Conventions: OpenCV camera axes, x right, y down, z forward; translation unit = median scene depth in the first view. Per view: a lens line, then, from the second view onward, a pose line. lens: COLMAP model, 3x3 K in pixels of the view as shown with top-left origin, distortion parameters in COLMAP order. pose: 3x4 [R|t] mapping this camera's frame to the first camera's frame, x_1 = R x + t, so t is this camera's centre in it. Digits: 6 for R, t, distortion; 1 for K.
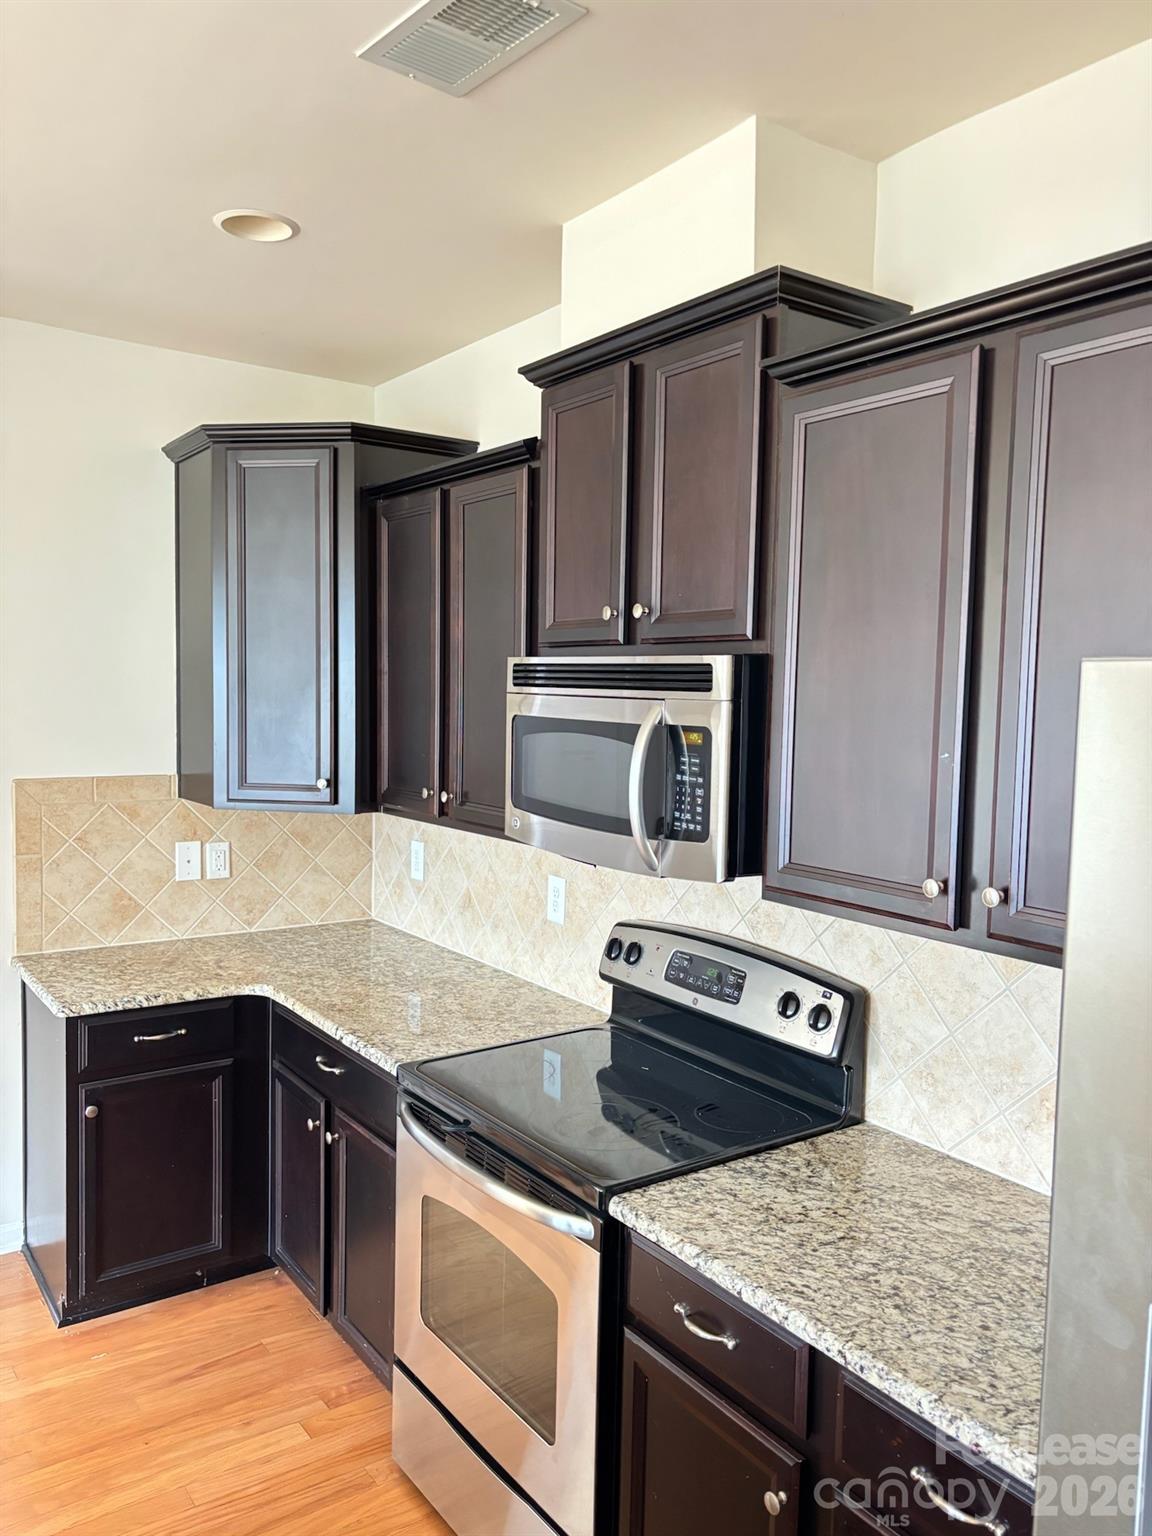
lens RADIAL K [[1161.9, 0, 576.0], [0, 1161.9, 768.0], [0, 0, 1]] dist [0.144411, -0.300724]
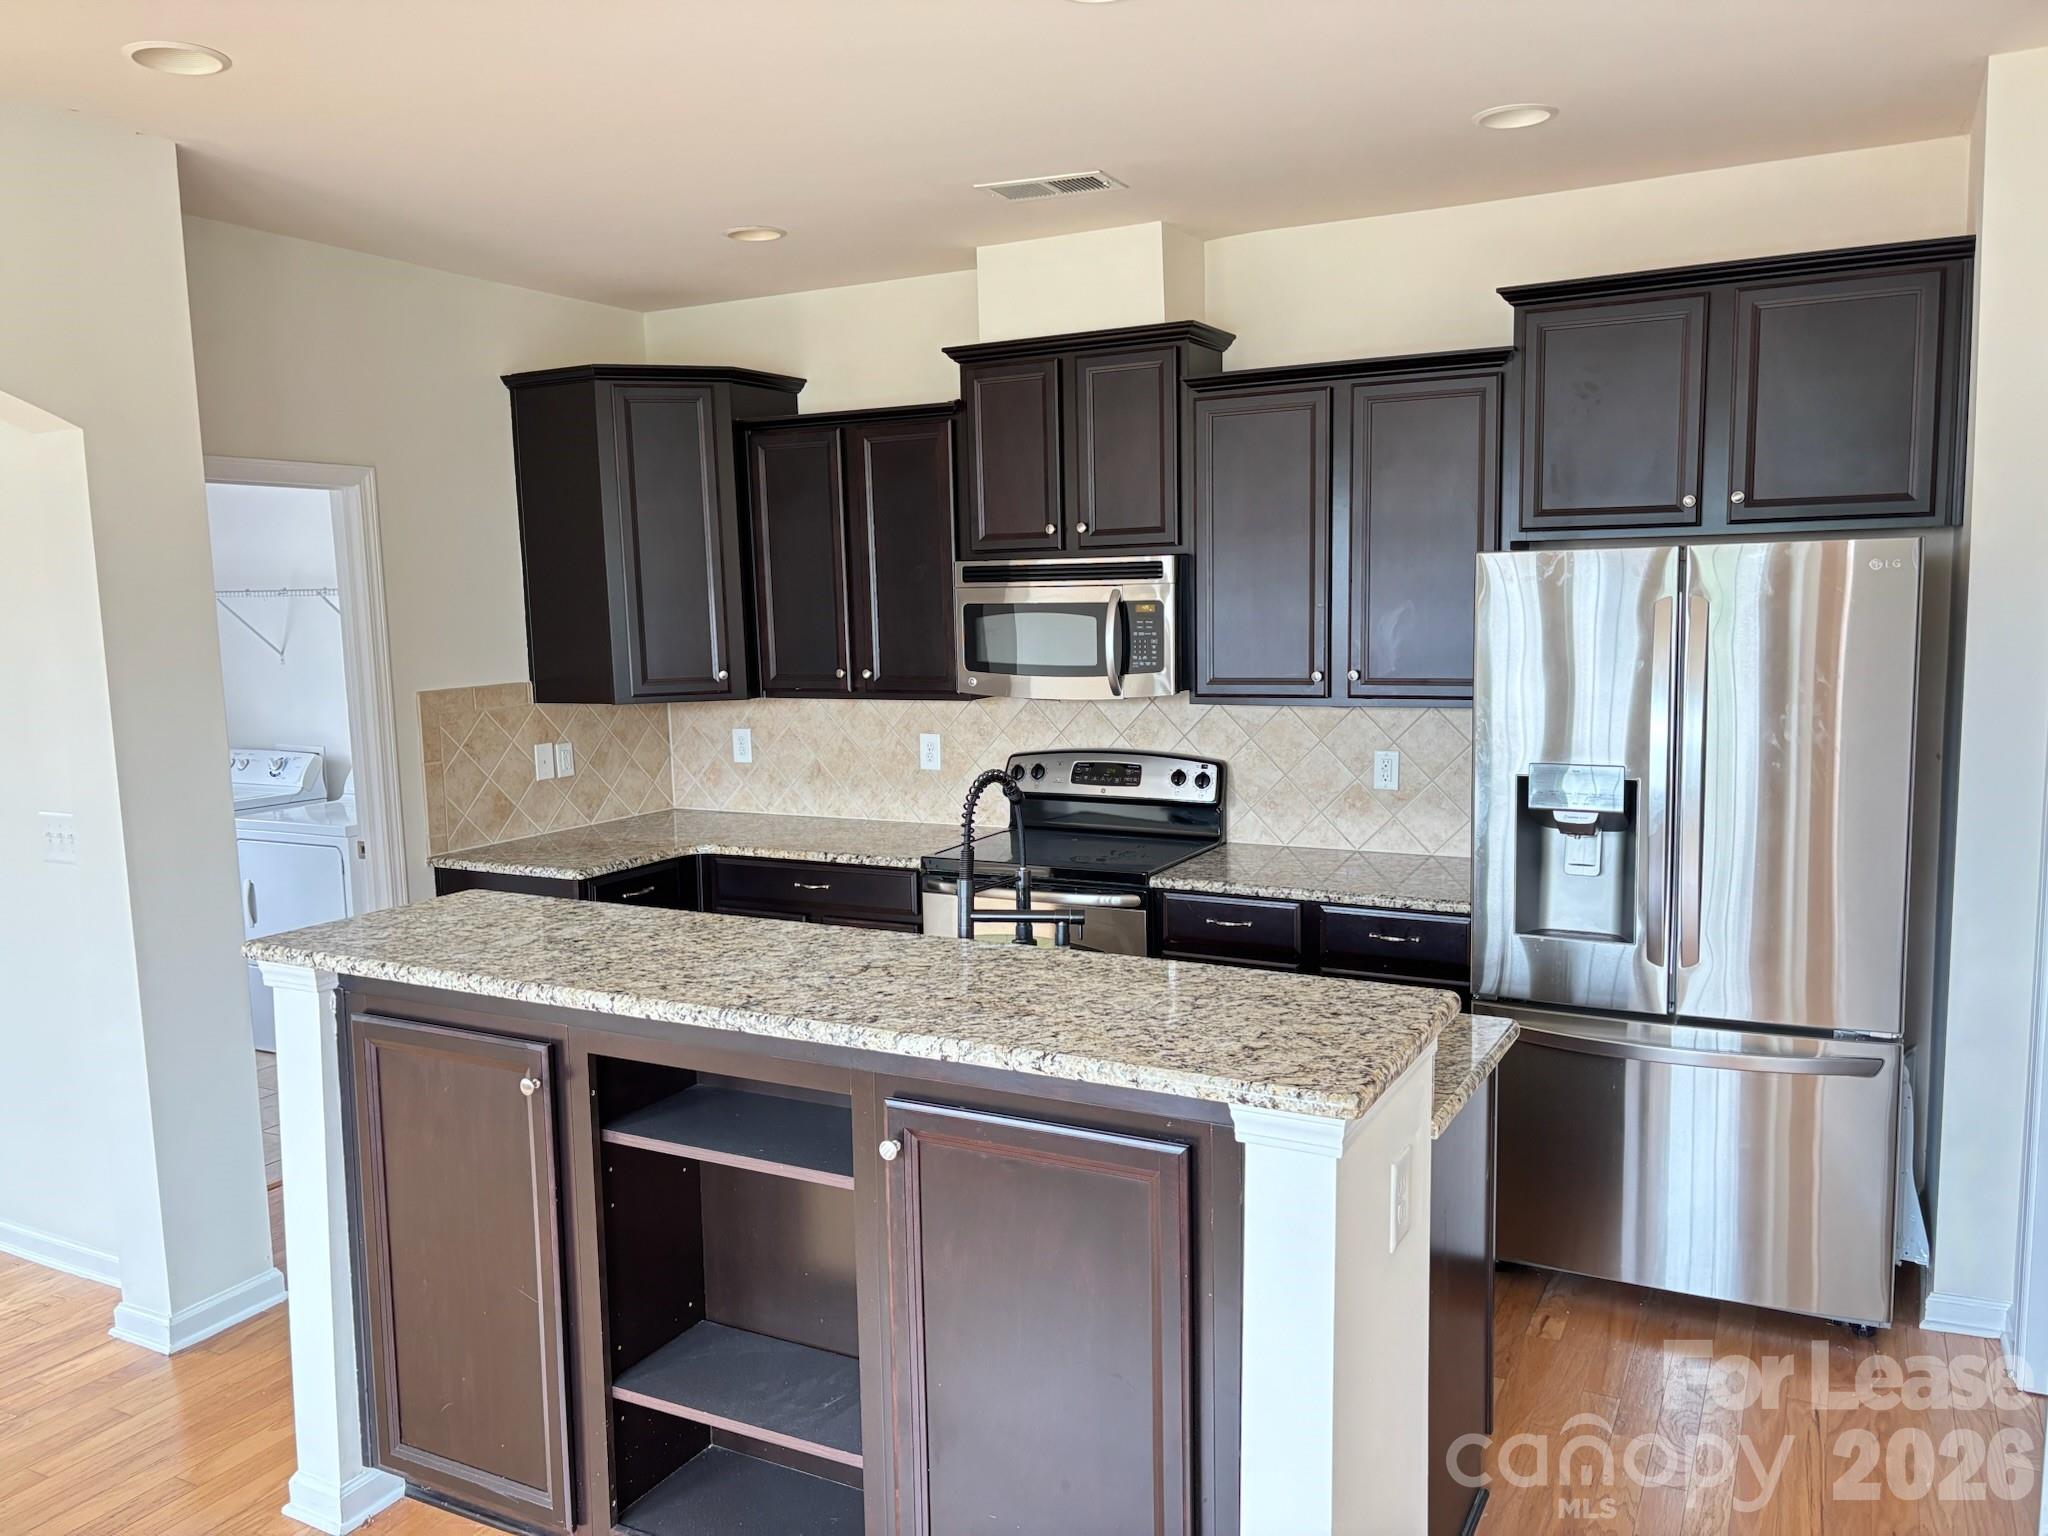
lens RADIAL K [[1549.3, 0, 1024.0], [0, 1549.3, 768.0], [0, 0, 1]] dist [0.144411, -0.300724]
pose [[0.892266, -0.094206, 0.441573, -0.810999], [0.073037, 0.995226, 0.064741, 0.034182], [-0.445564, -0.025515, 0.894886, -0.676881]]
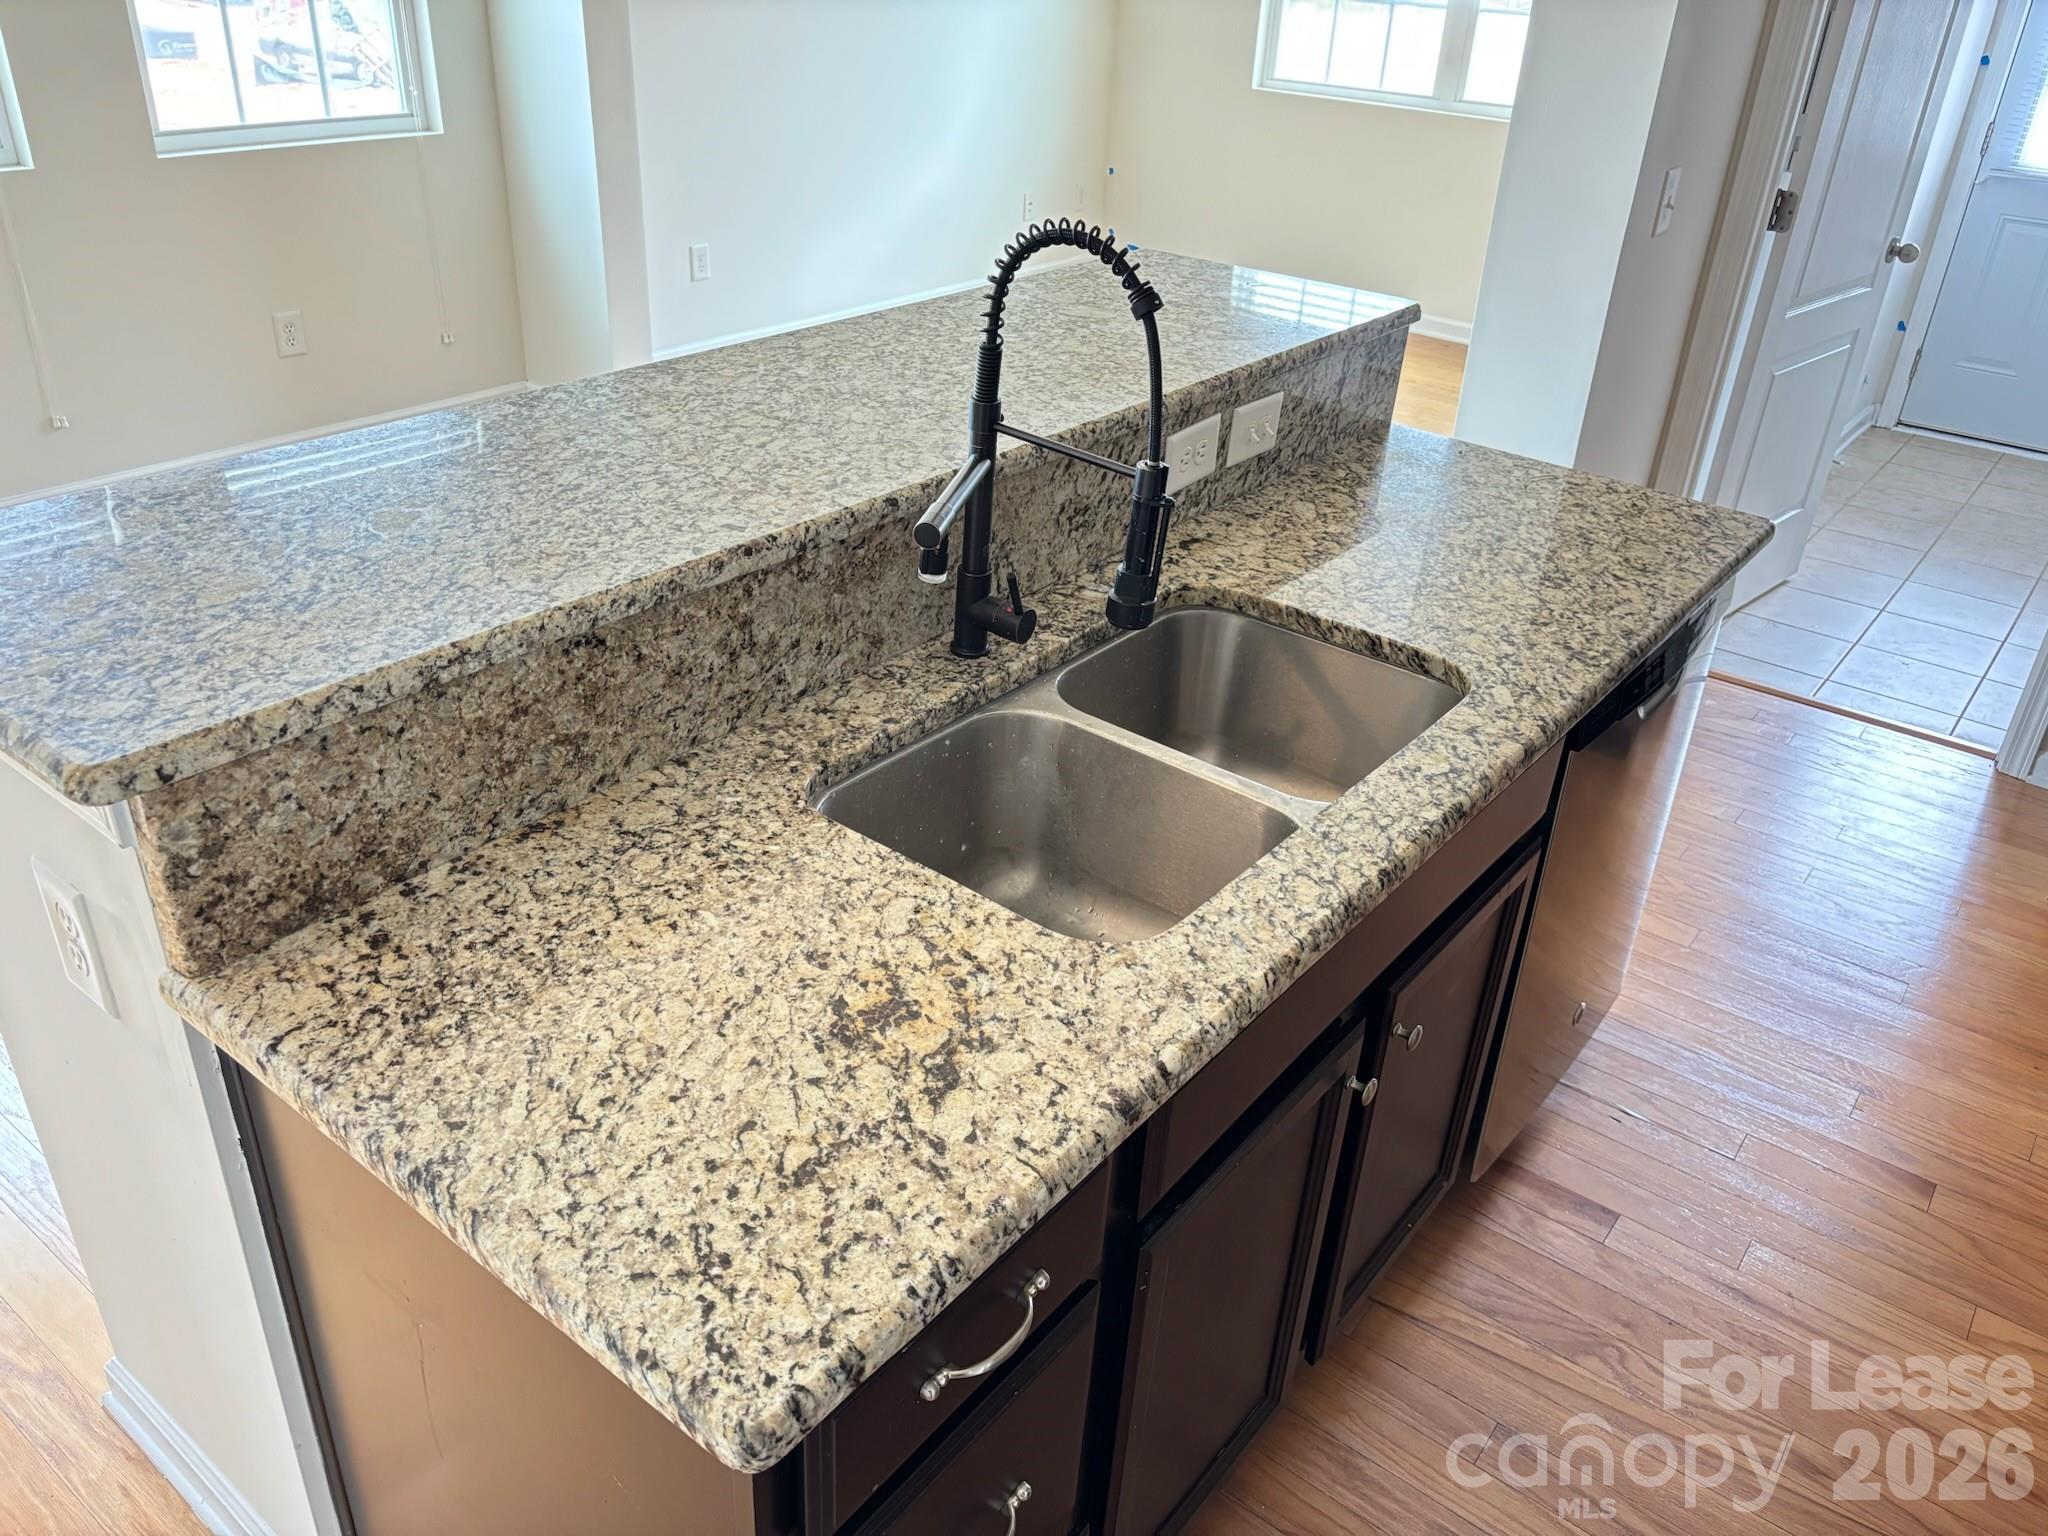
lens RADIAL K [[1549.3, 0, 1024.0], [0, 1549.3, 768.0], [0, 0, 1]] dist [0.144411, -0.300724]
pose [[0.286424, 0.459284, -0.840844, 1.269034], [-0.103131, 0.887294, 0.449525, 0.023258], [0.952536, -0.042038, 0.301509, 0.956622]]
